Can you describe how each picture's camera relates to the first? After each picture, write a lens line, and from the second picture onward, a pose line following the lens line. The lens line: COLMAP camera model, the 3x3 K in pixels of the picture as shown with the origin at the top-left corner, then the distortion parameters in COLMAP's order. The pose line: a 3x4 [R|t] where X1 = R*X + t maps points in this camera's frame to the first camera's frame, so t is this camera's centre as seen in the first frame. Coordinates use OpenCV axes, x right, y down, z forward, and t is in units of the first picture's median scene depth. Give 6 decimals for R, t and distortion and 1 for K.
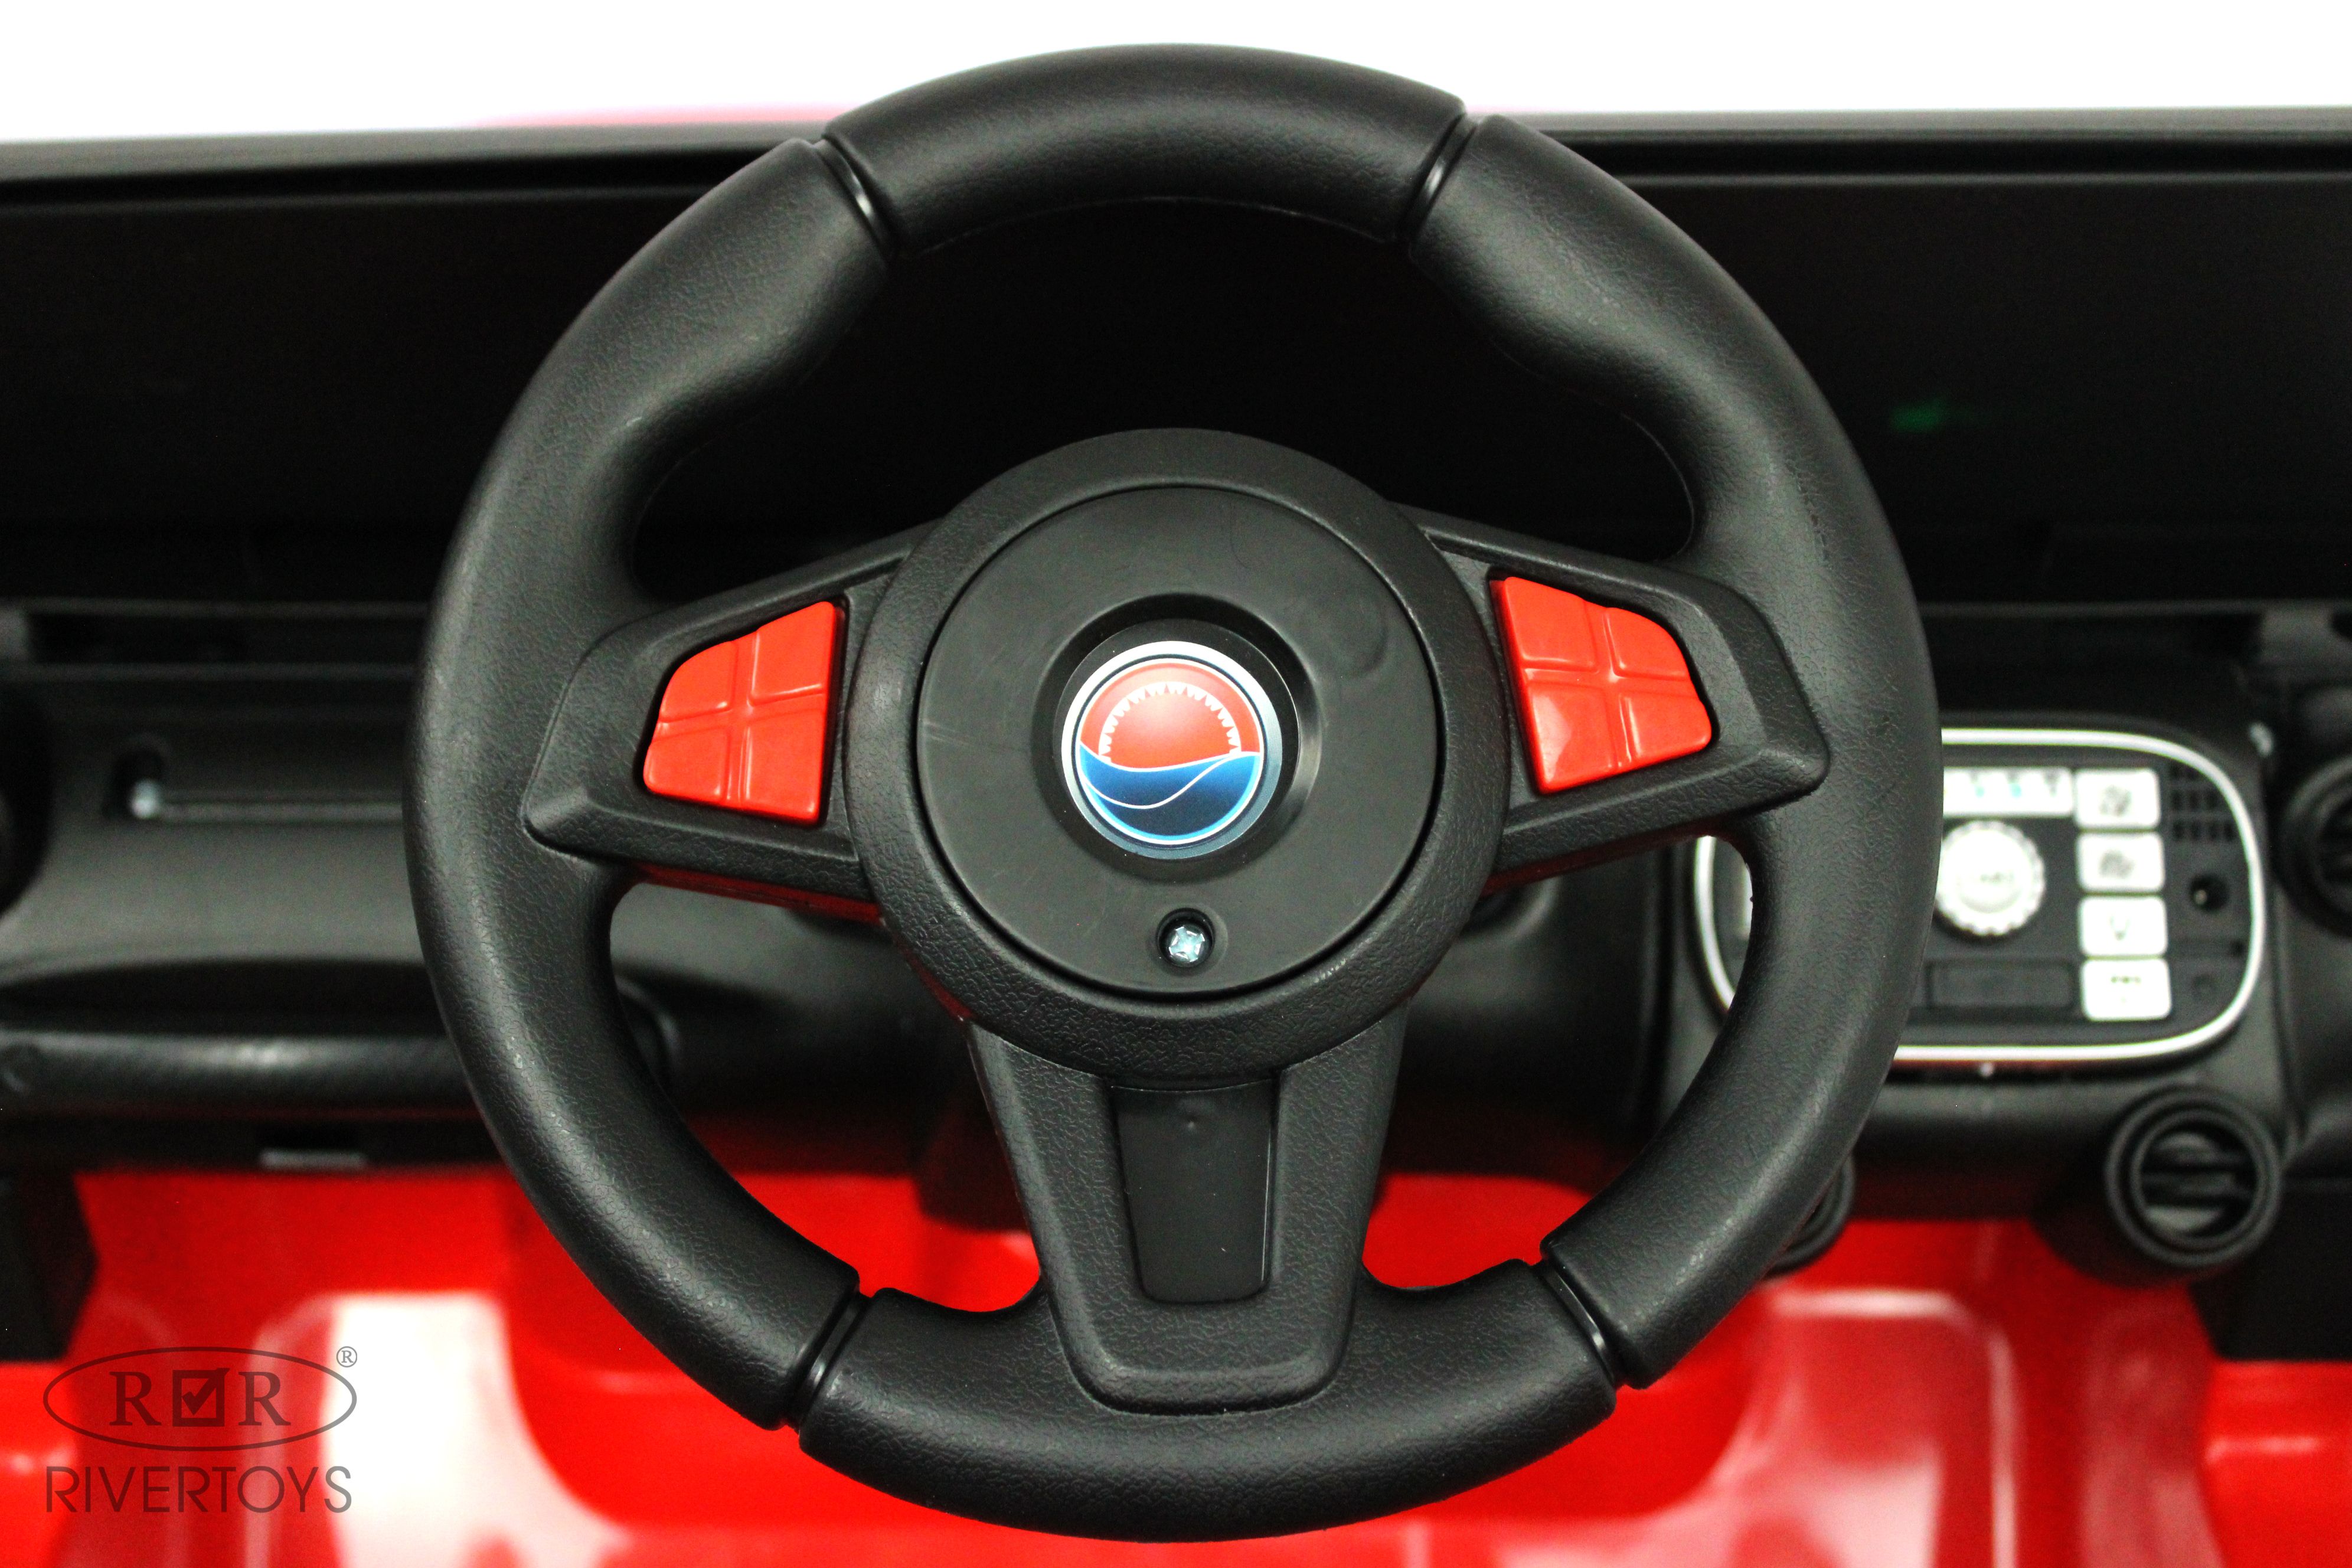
lens RADIAL K [[3626.3, 0, 1173.4], [0, 3626.3, 780.5], [0, 0, 1]] dist [-0.048018, 0.000000]
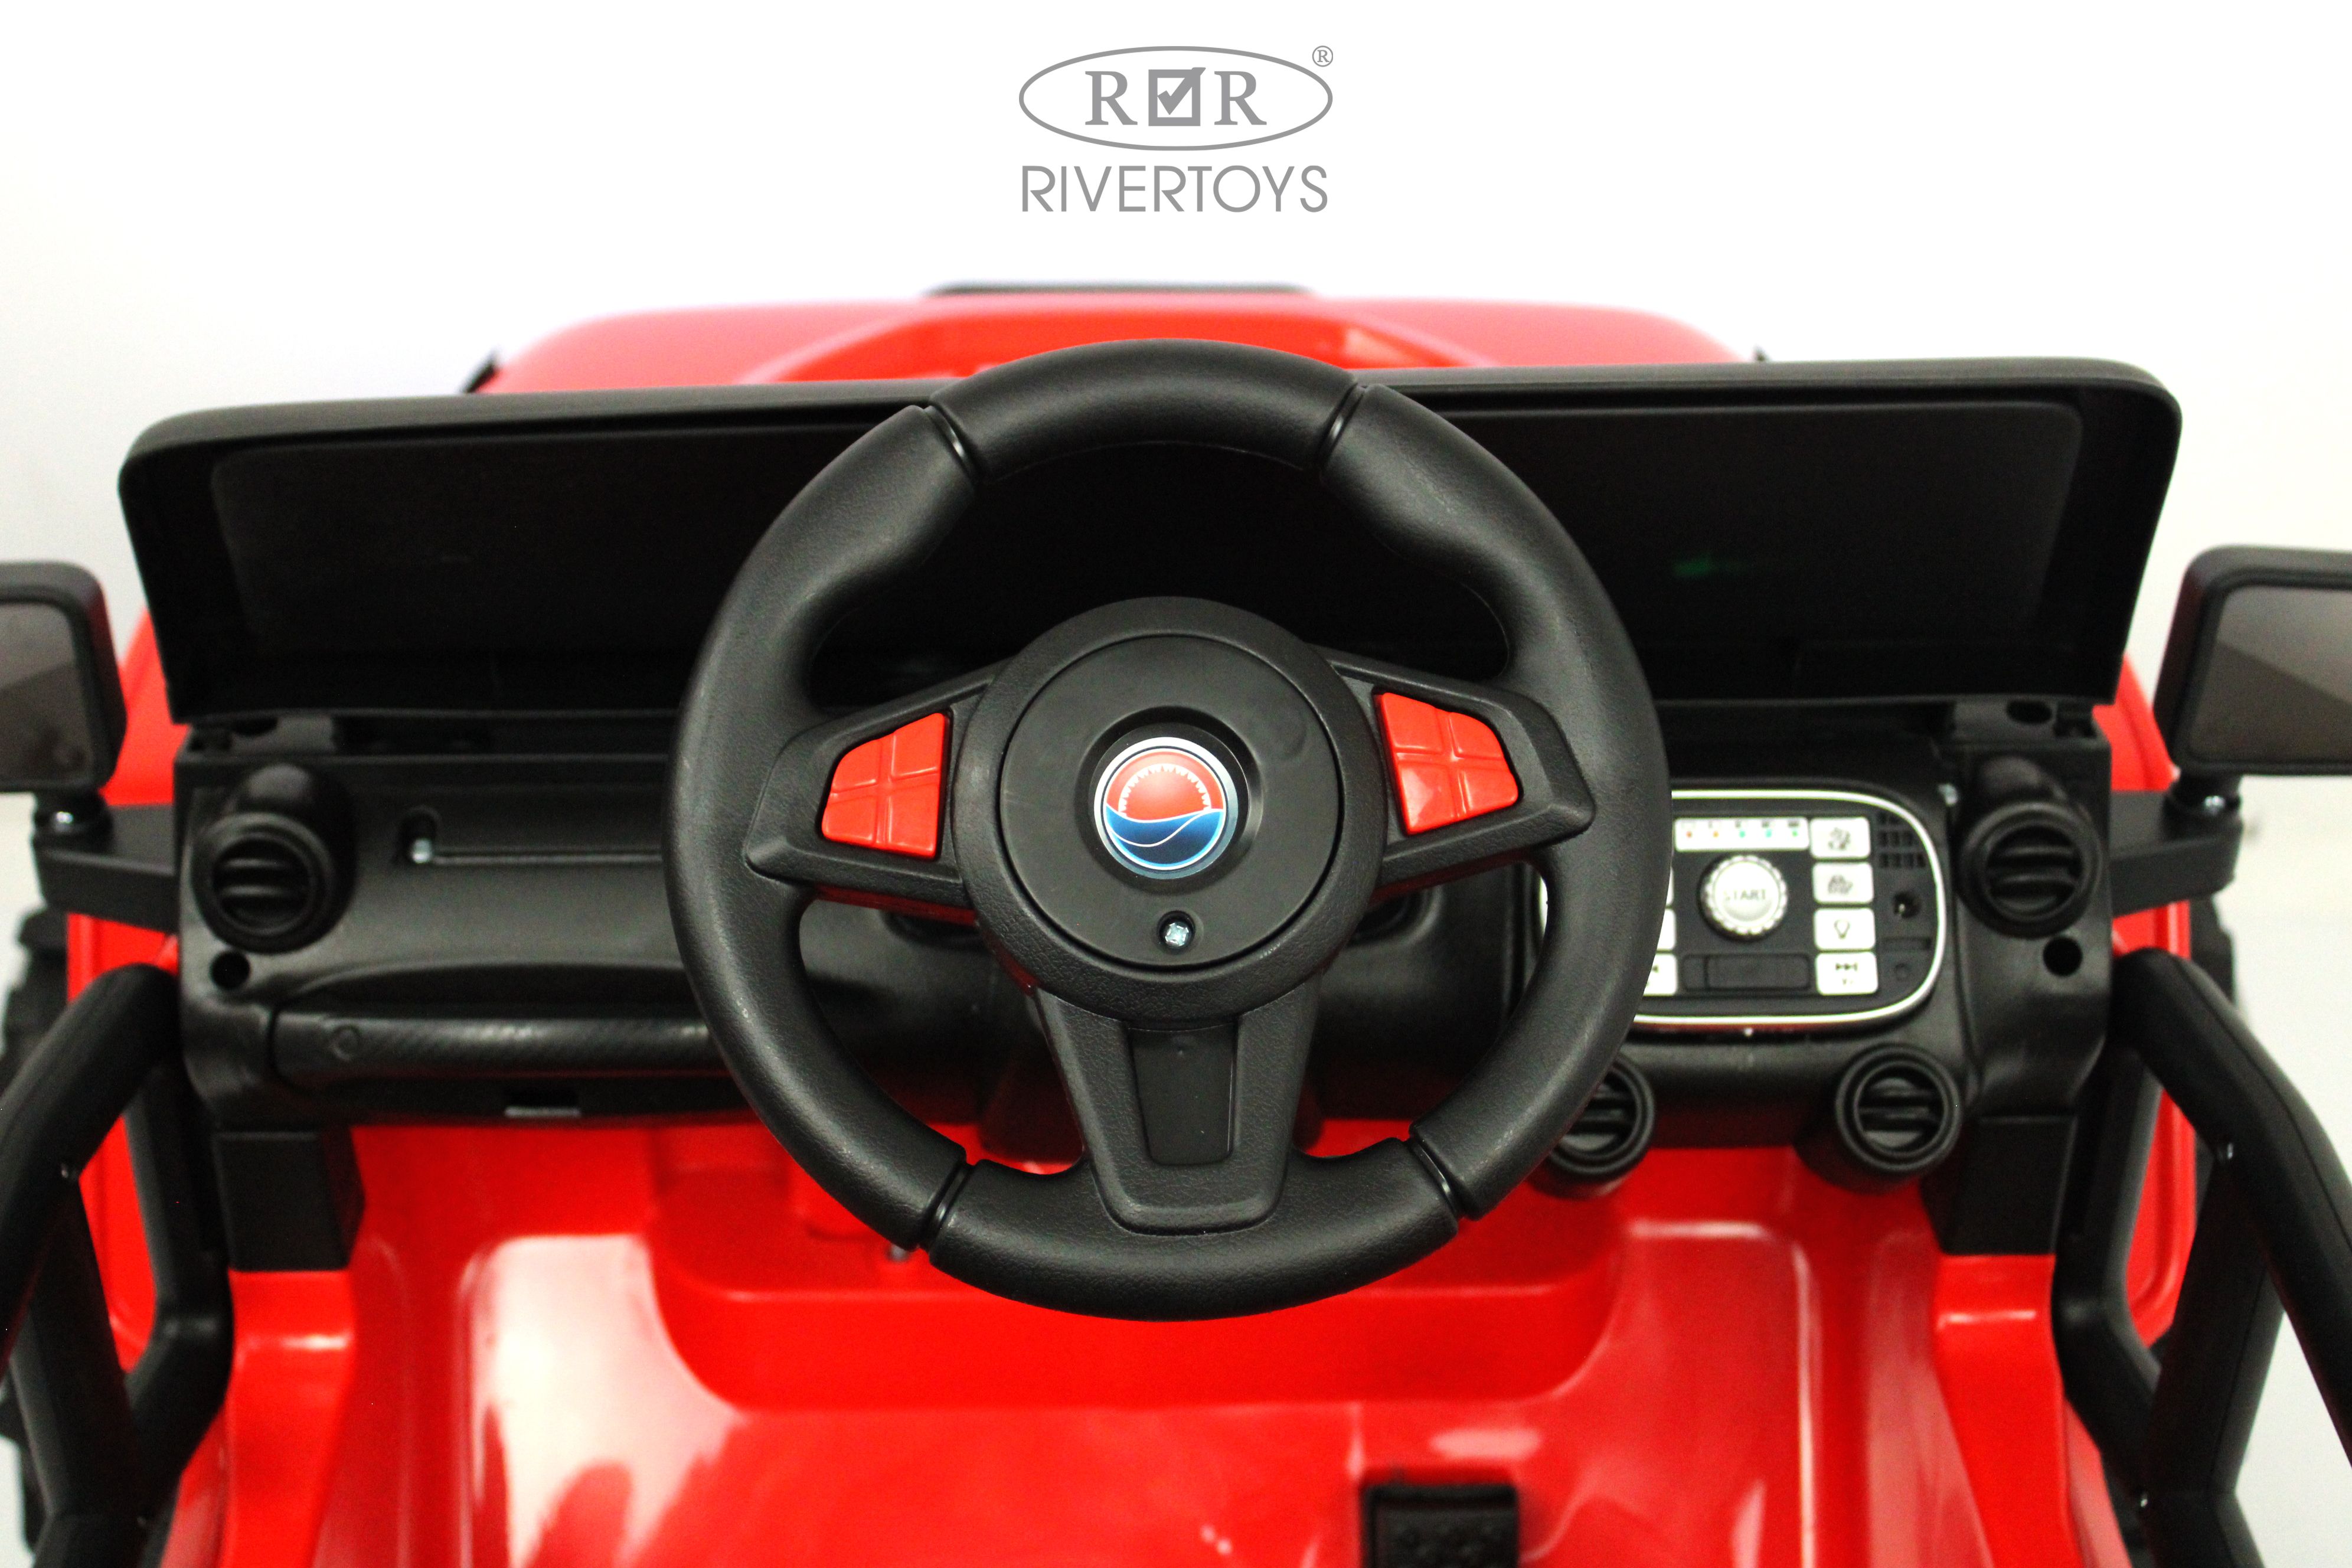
lens RADIAL K [[3626.3, 0, 1176.6], [0, 3626.3, 785.1], [0, 0, 1]] dist [-0.048018, 0.000000]
pose [[0.999944, -0.009043, 0.005449, -0.004187], [0.009130, 0.999826, -0.016265, 0.006640], [-0.005301, 0.016314, 0.999853, -0.523389]]
